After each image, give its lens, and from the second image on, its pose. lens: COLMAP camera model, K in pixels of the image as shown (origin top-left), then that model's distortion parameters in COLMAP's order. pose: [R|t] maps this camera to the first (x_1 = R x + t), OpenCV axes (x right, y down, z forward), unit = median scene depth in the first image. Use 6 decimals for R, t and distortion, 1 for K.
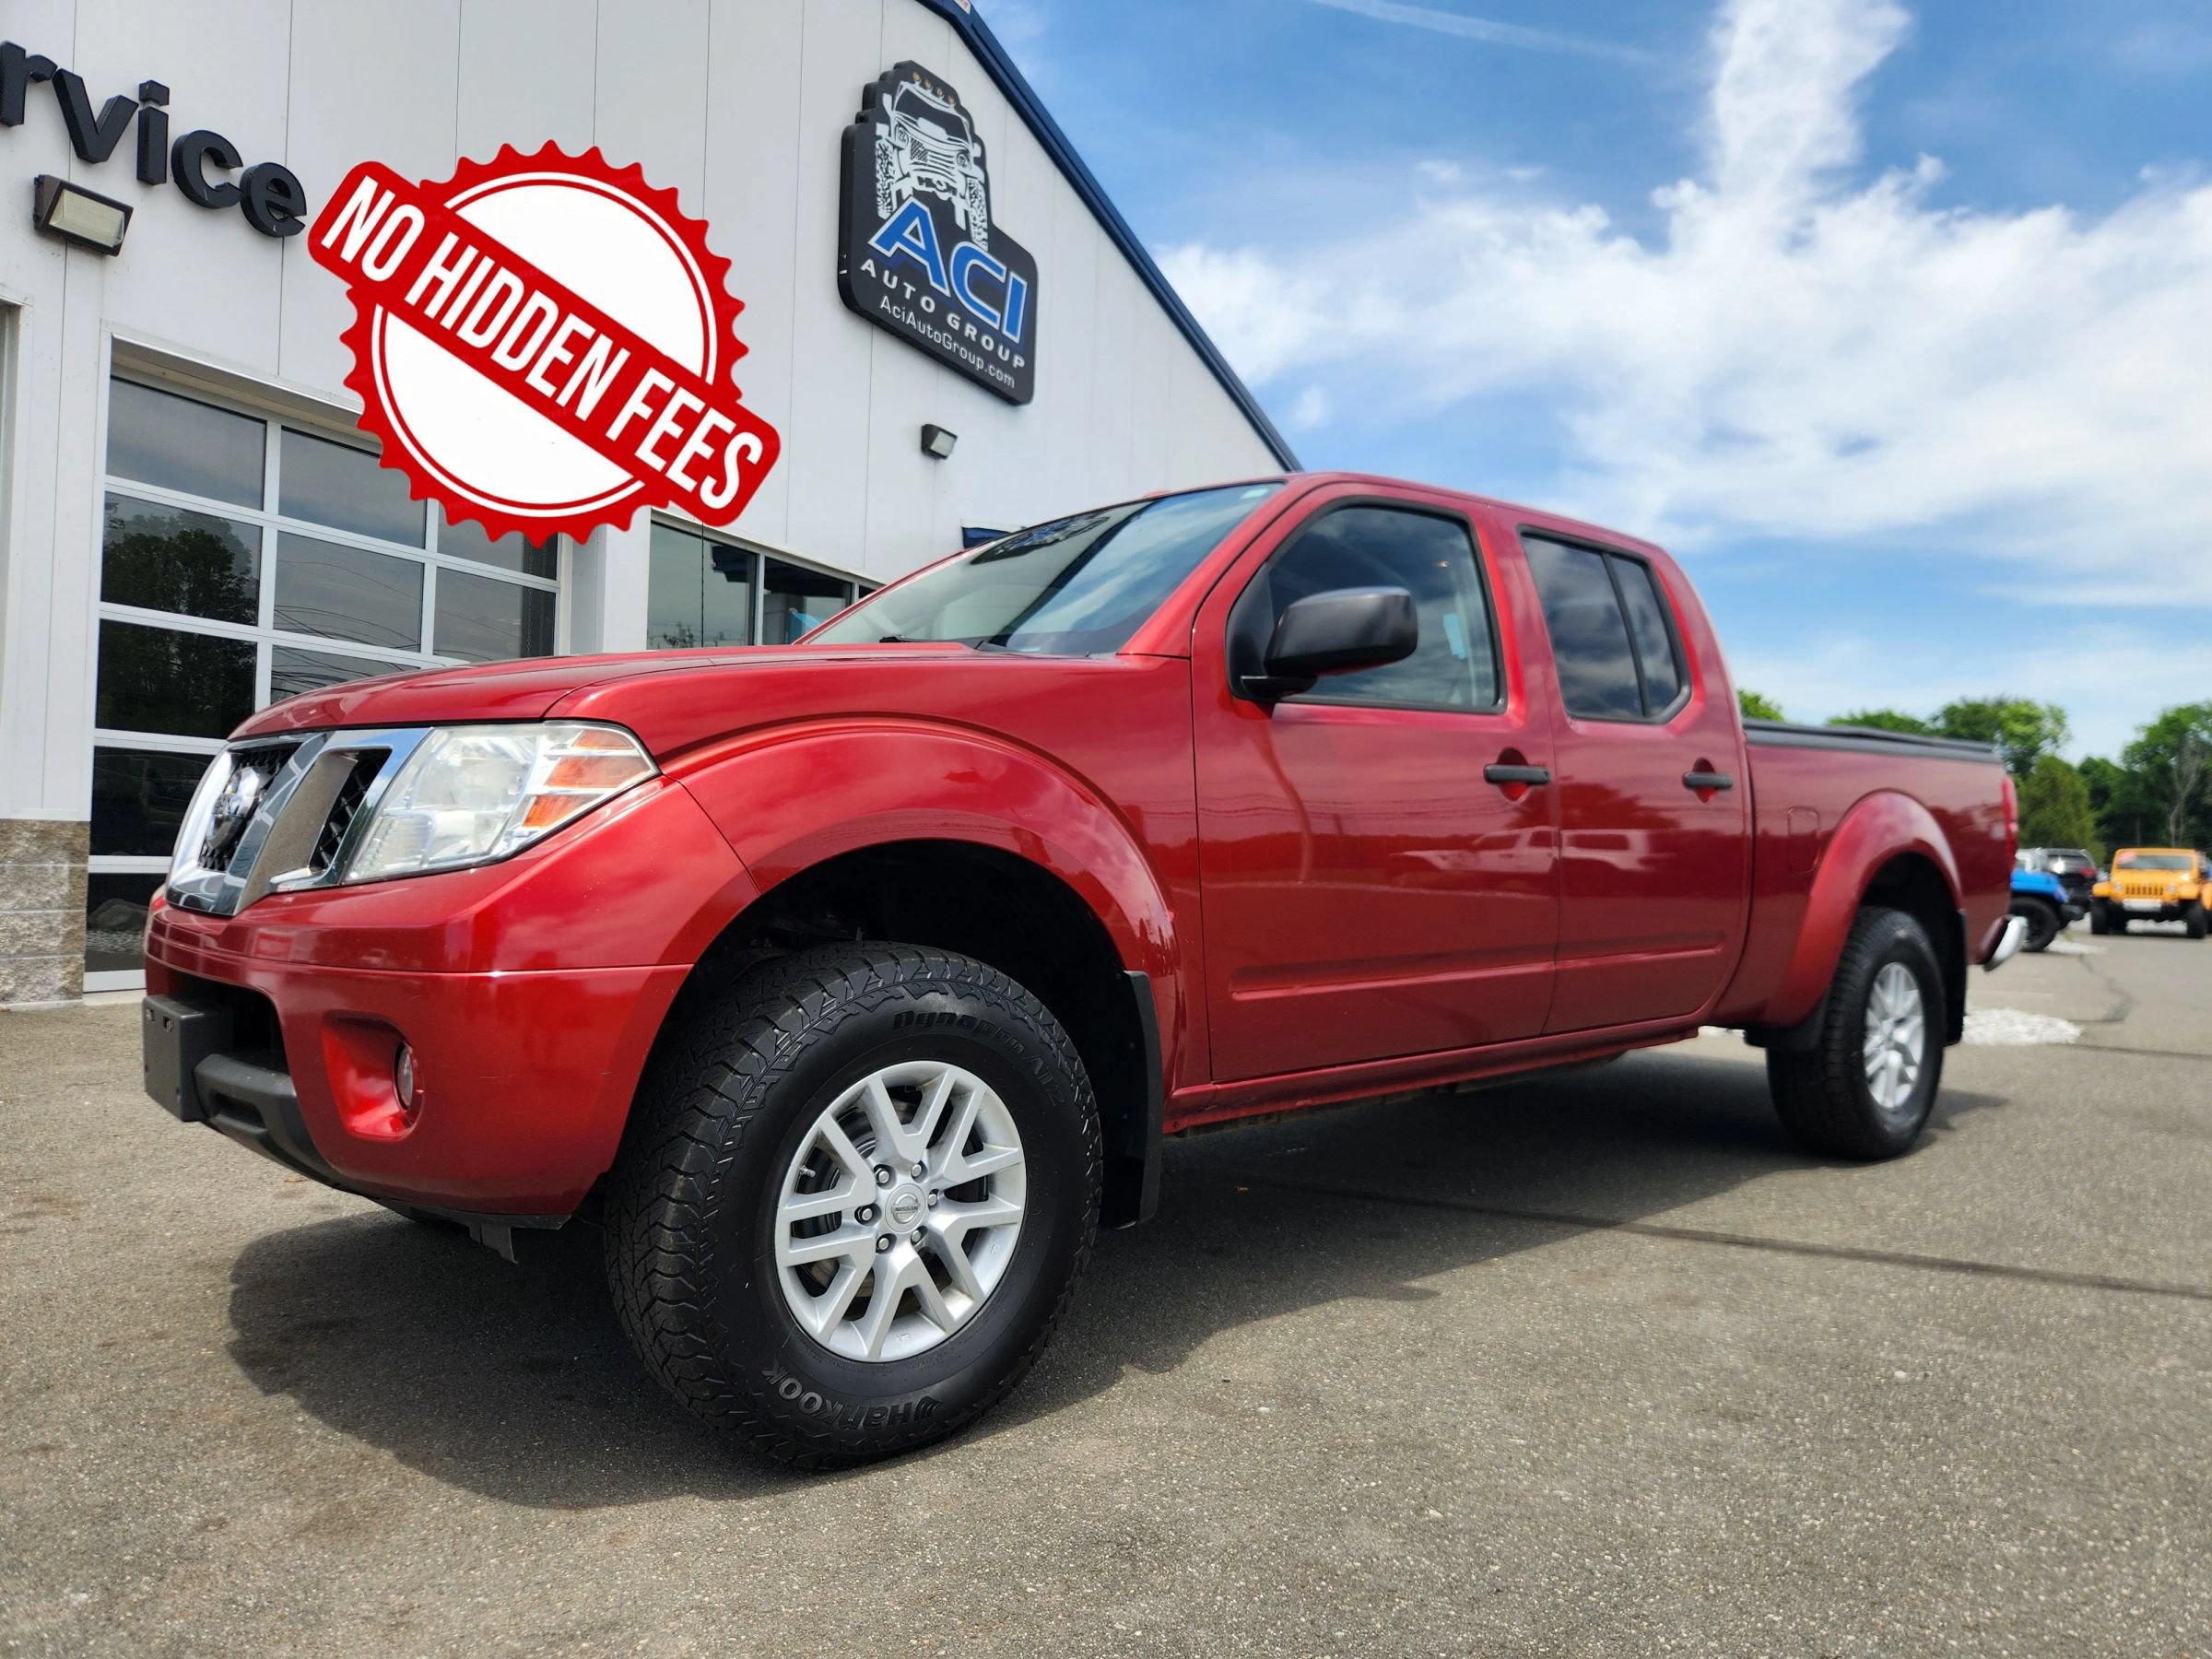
lens RADIAL K [[1490.3, 0, 1111.3], [0, 1490.3, 829.2], [0, 0, 1]] dist [0.066279, -0.053409]
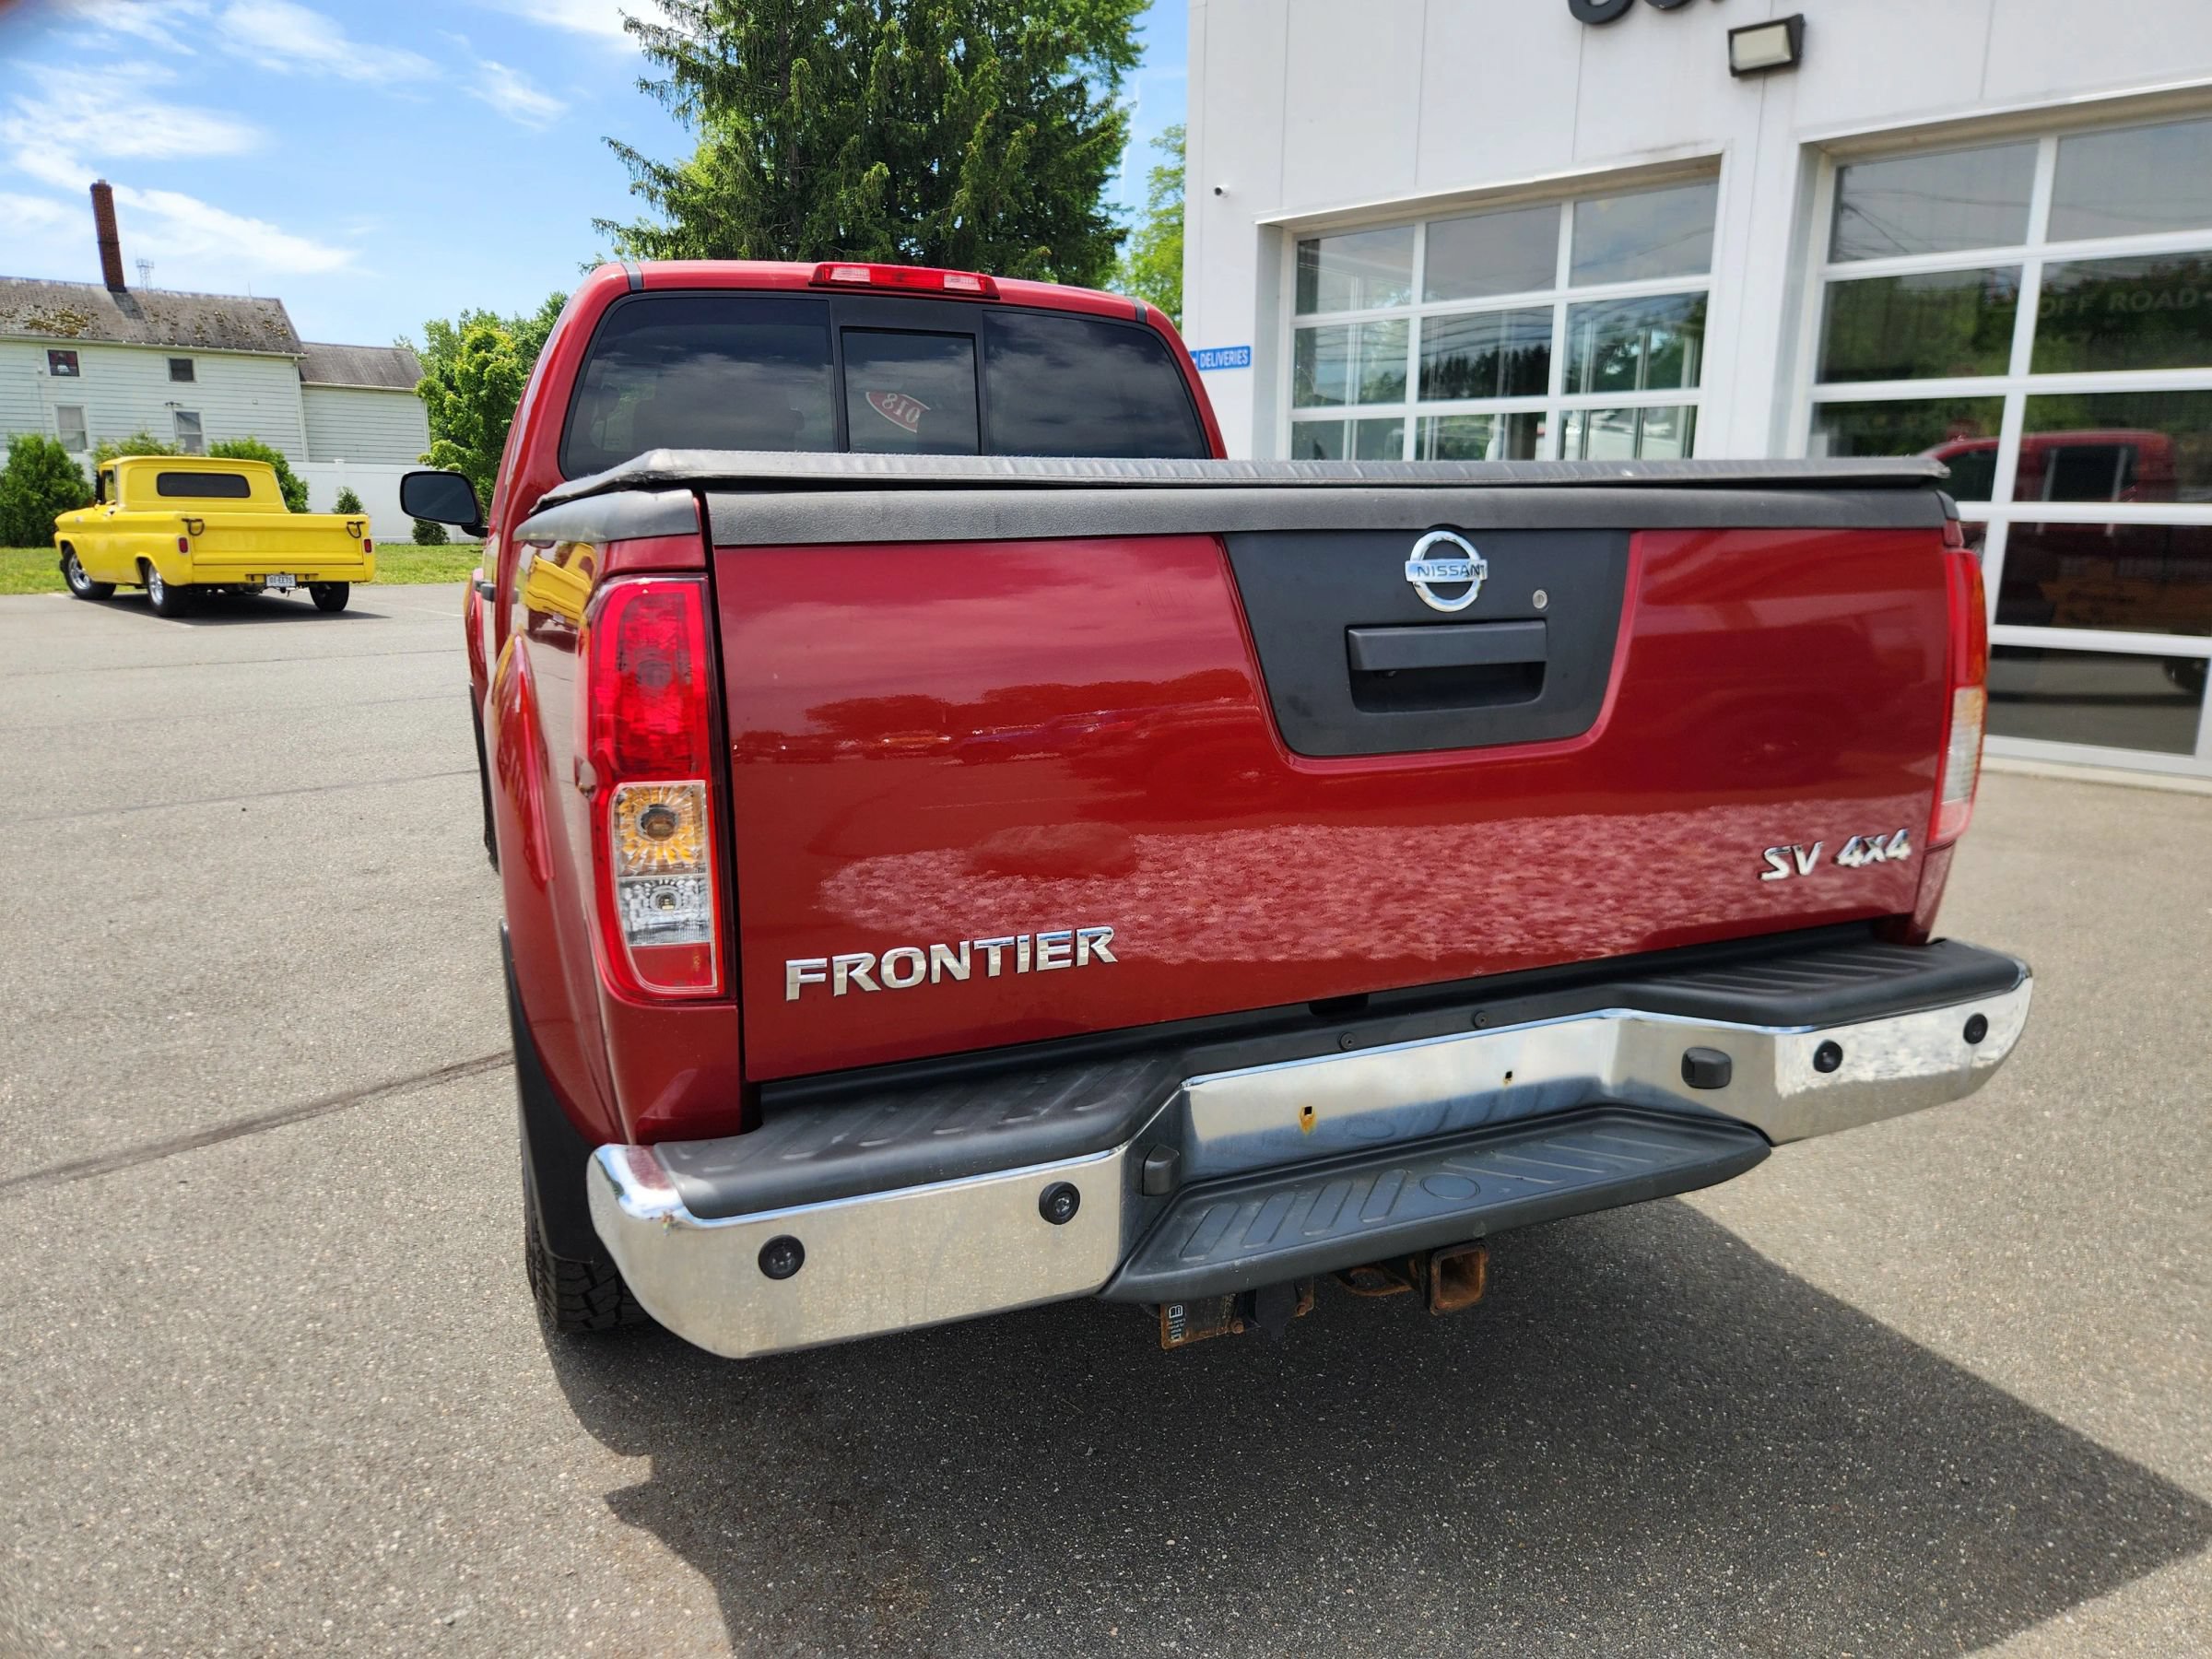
lens RADIAL K [[1490.3, 0, 1105.9], [0, 1490.3, 817.3], [0, 0, 1]] dist [0.066279, -0.053409]
pose [[-0.310769, 0.164270, -0.936183, 1.145990], [-0.003345, 0.984757, 0.173904, -0.057295], [0.950480, 0.057176, -0.305482, 1.651119]]
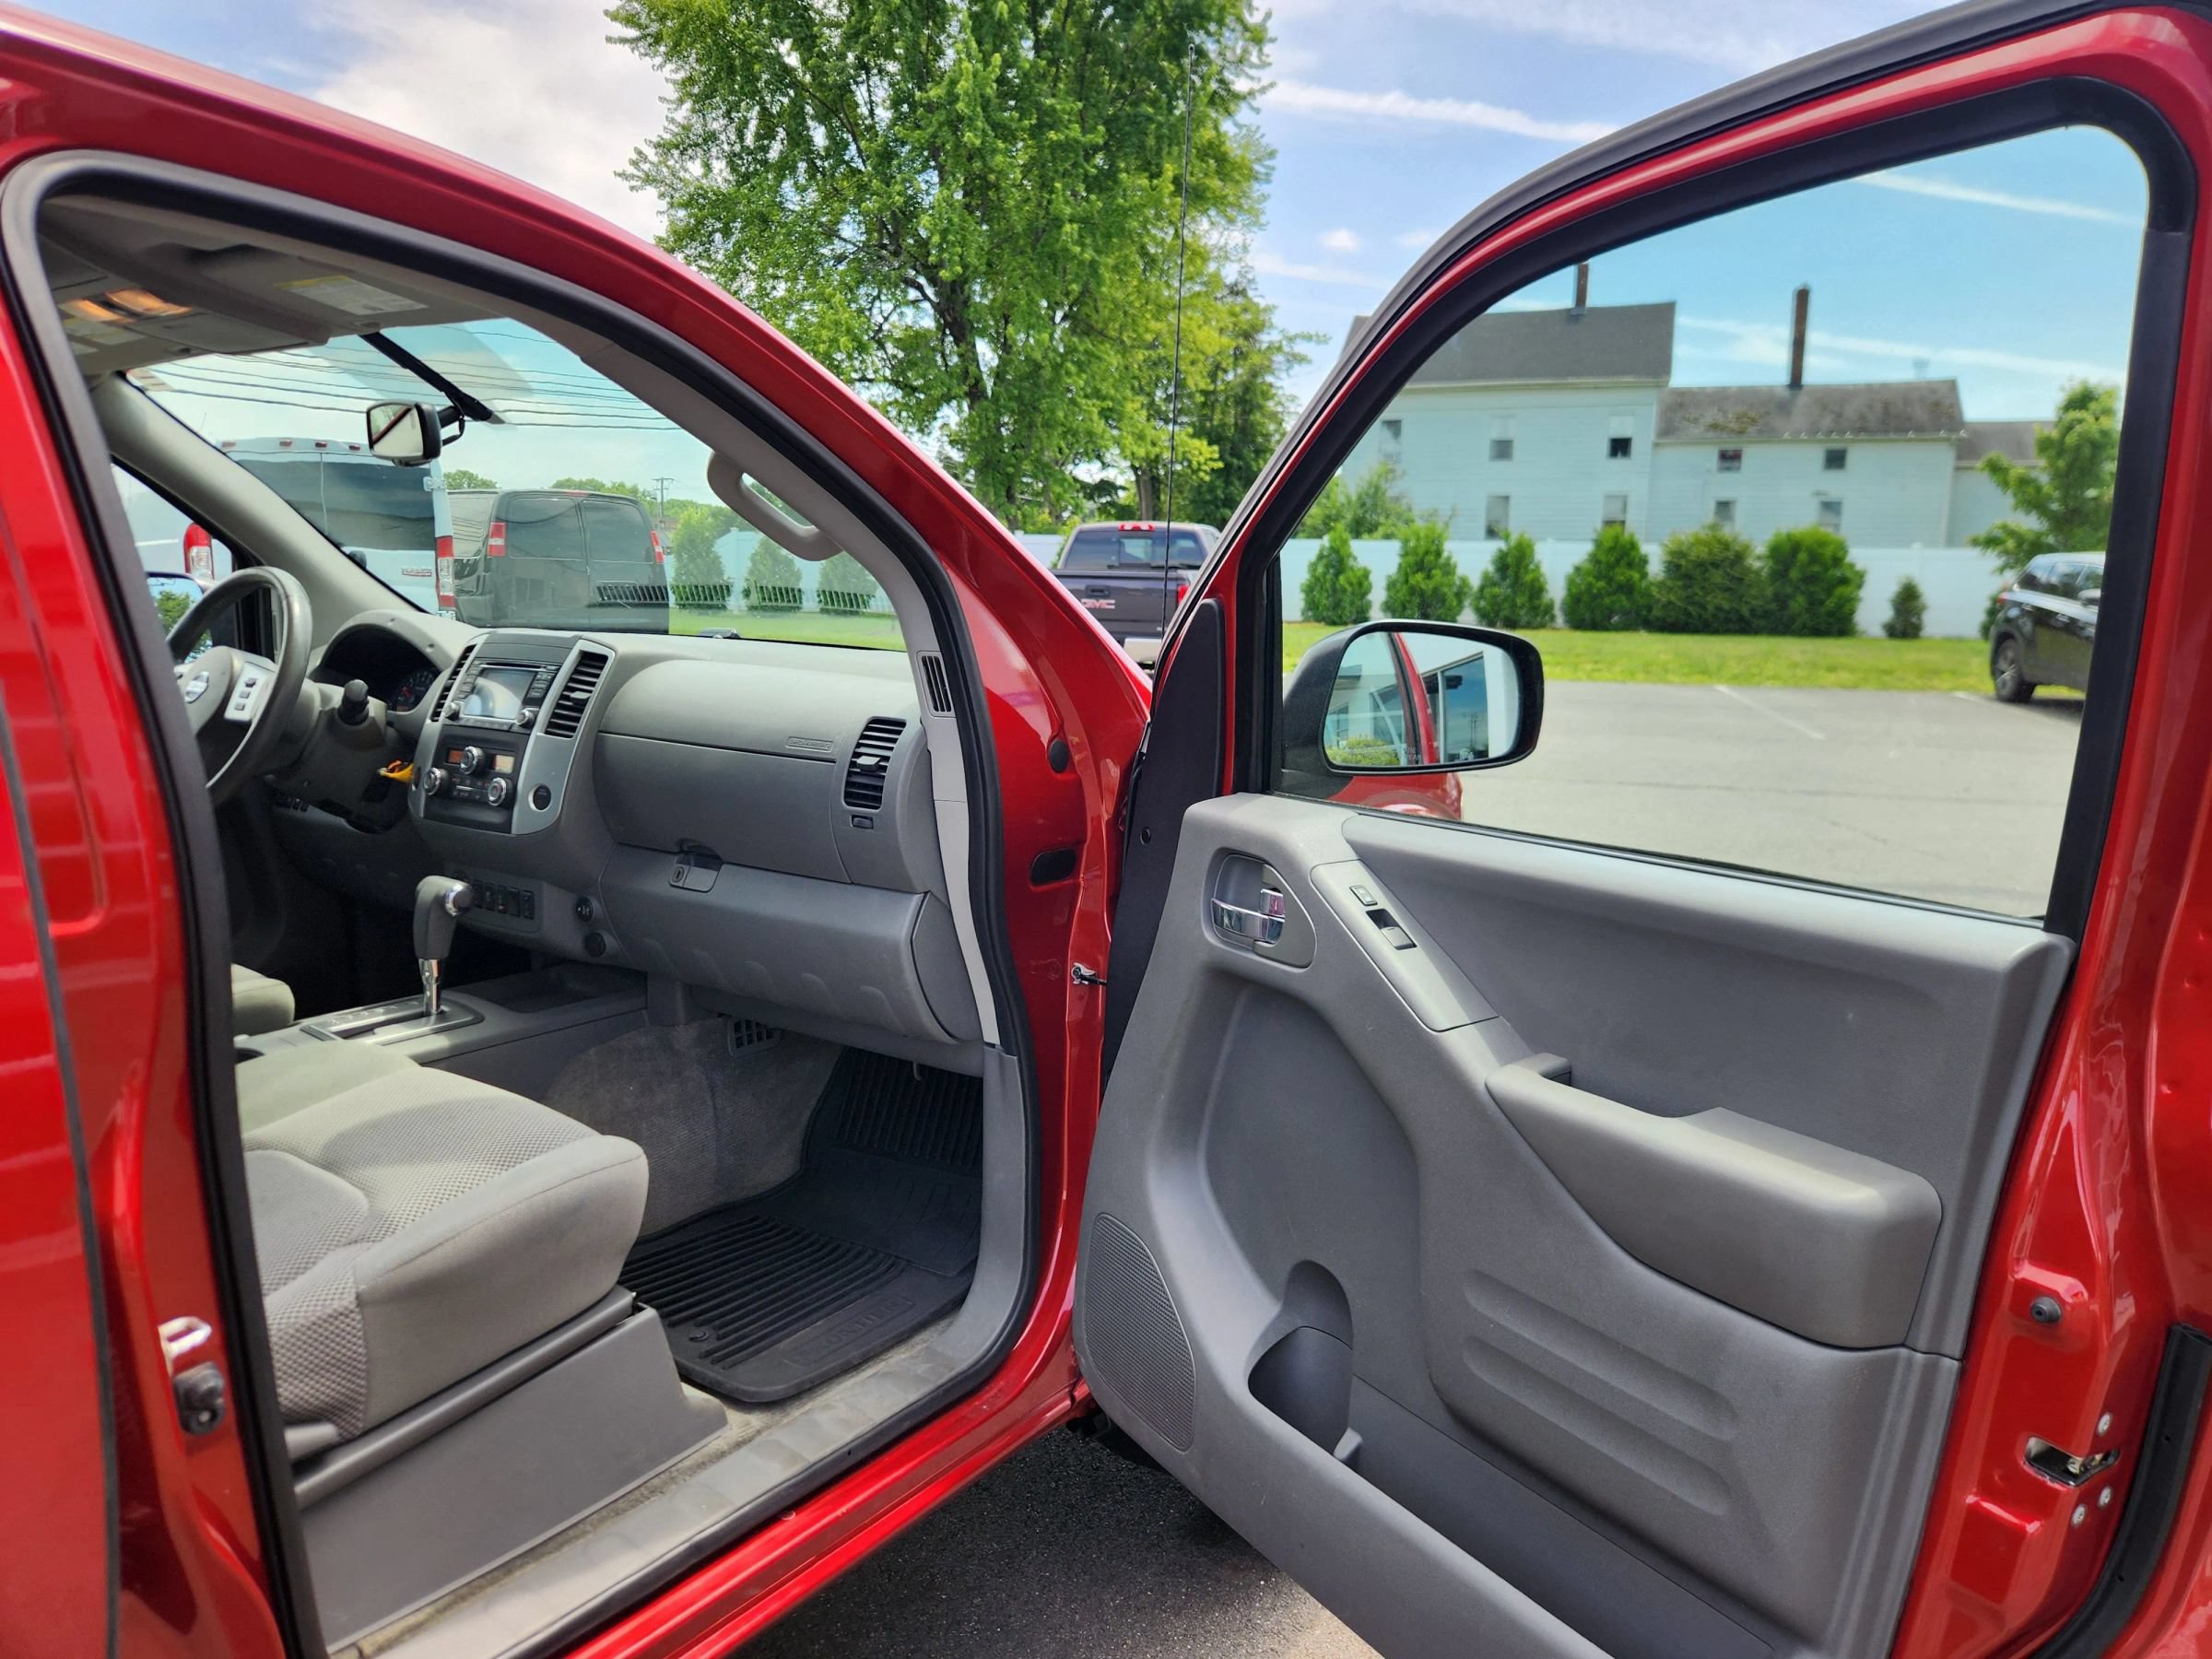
lens RADIAL K [[1490.3, 0, 1100.3], [0, 1490.3, 805.2], [0, 0, 1]] dist [0.066279, -0.053409]
pose [[-0.973800, -0.008815, -0.227234, -0.137793], [-0.041162, 0.989575, 0.138013, -0.128799], [0.223648, 0.143751, -0.964011, 1.504621]]
